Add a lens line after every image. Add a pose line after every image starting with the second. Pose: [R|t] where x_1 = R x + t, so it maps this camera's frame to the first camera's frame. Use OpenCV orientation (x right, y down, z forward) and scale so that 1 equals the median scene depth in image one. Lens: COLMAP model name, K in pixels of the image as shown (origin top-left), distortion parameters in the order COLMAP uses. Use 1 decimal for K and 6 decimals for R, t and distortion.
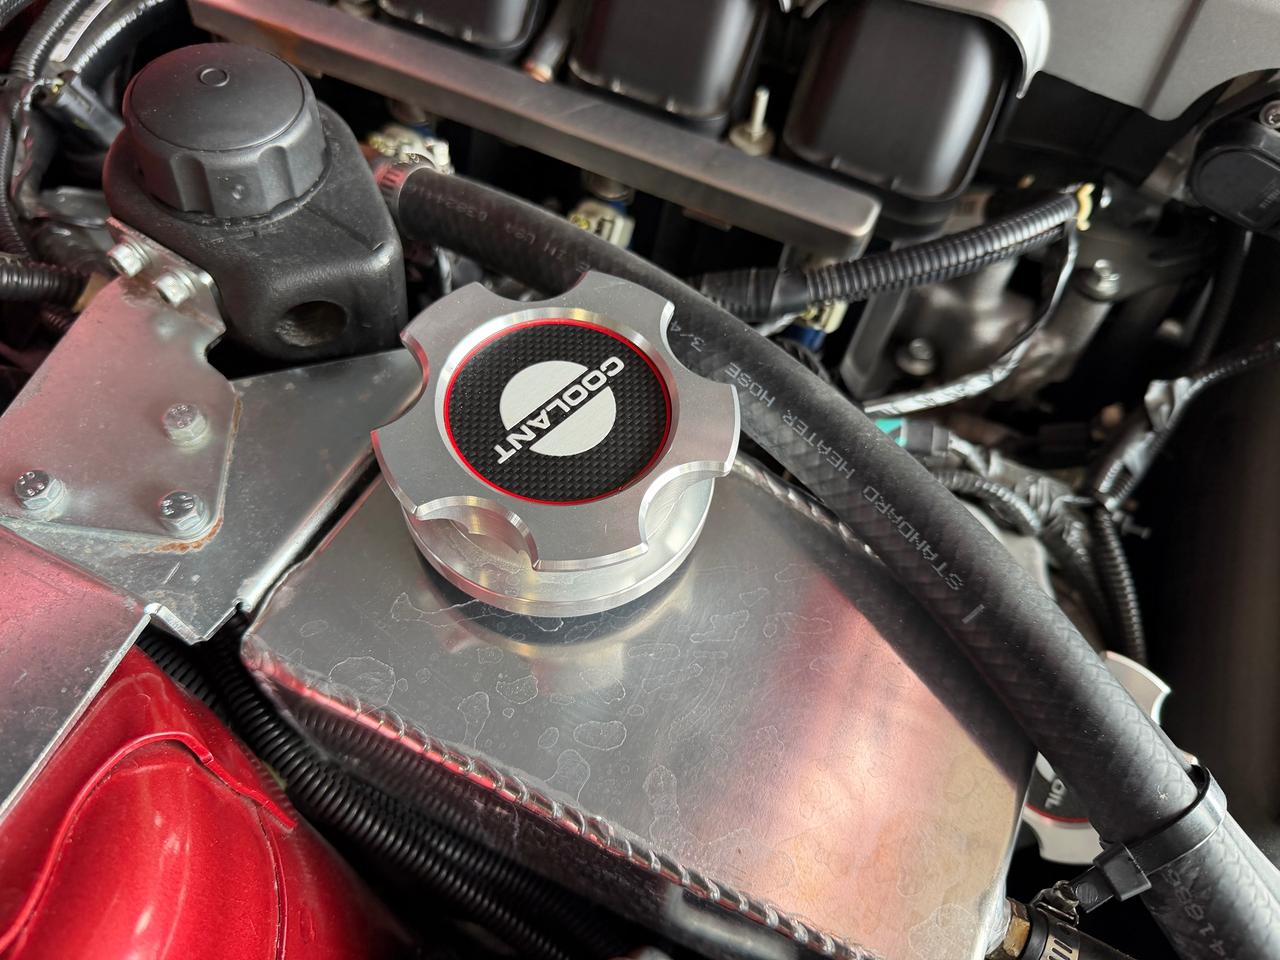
lens RADIAL K [[976.9, 0, 640.0], [0, 976.9, 480.0], [0, 0, 1]] dist [-0.036311, -0.001768]
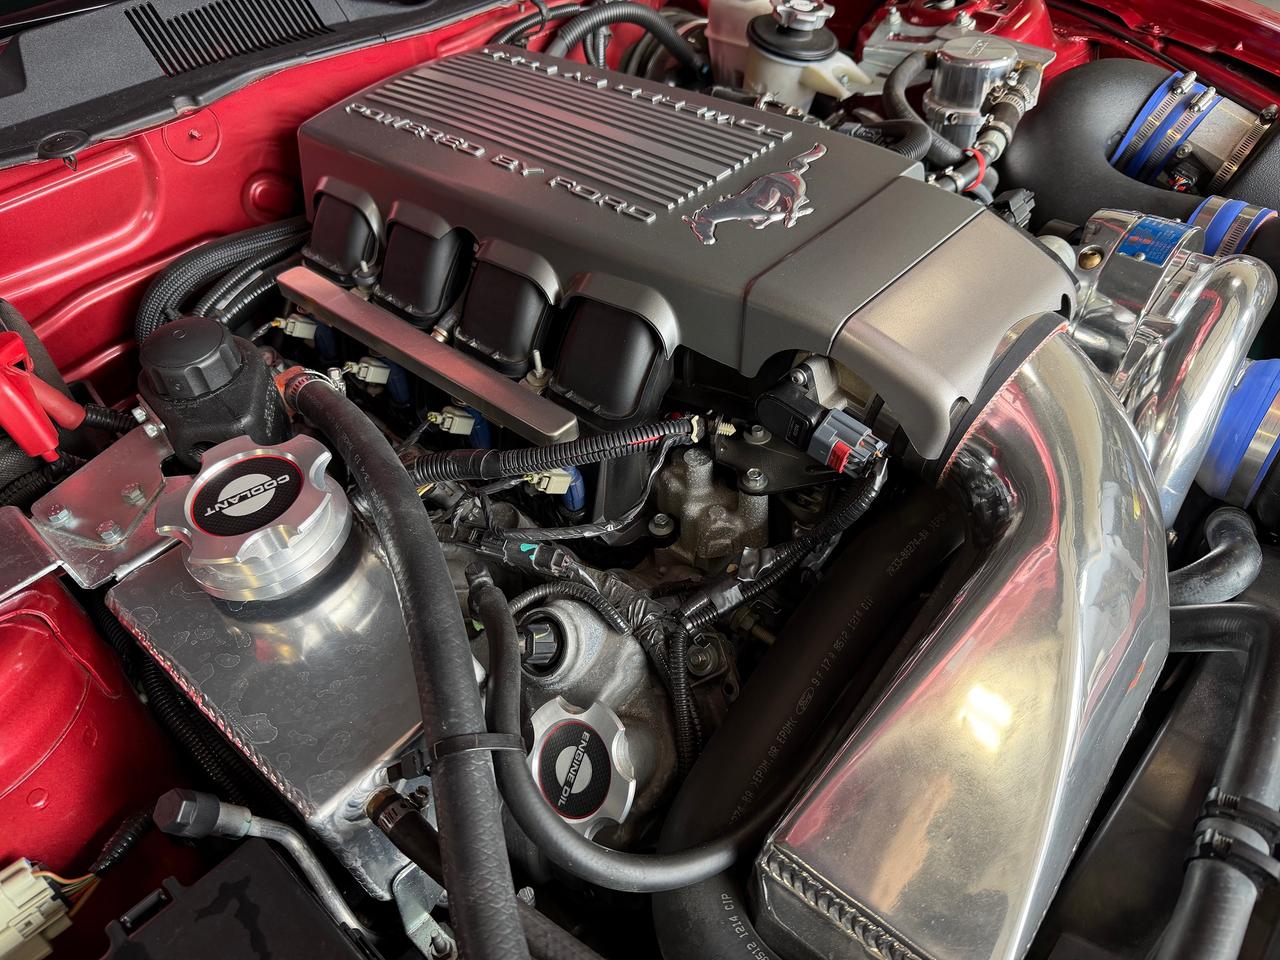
lens RADIAL K [[923.6, 0, 638.3], [0, 923.6, 487.4], [0, 0, 1]] dist [0.076299, -0.056346]
pose [[0.947856, 0.089638, -0.305834, 1.117840], [-0.148569, 0.973259, -0.175198, 0.115093], [0.281951, 0.211500, 0.935826, -0.544023]]
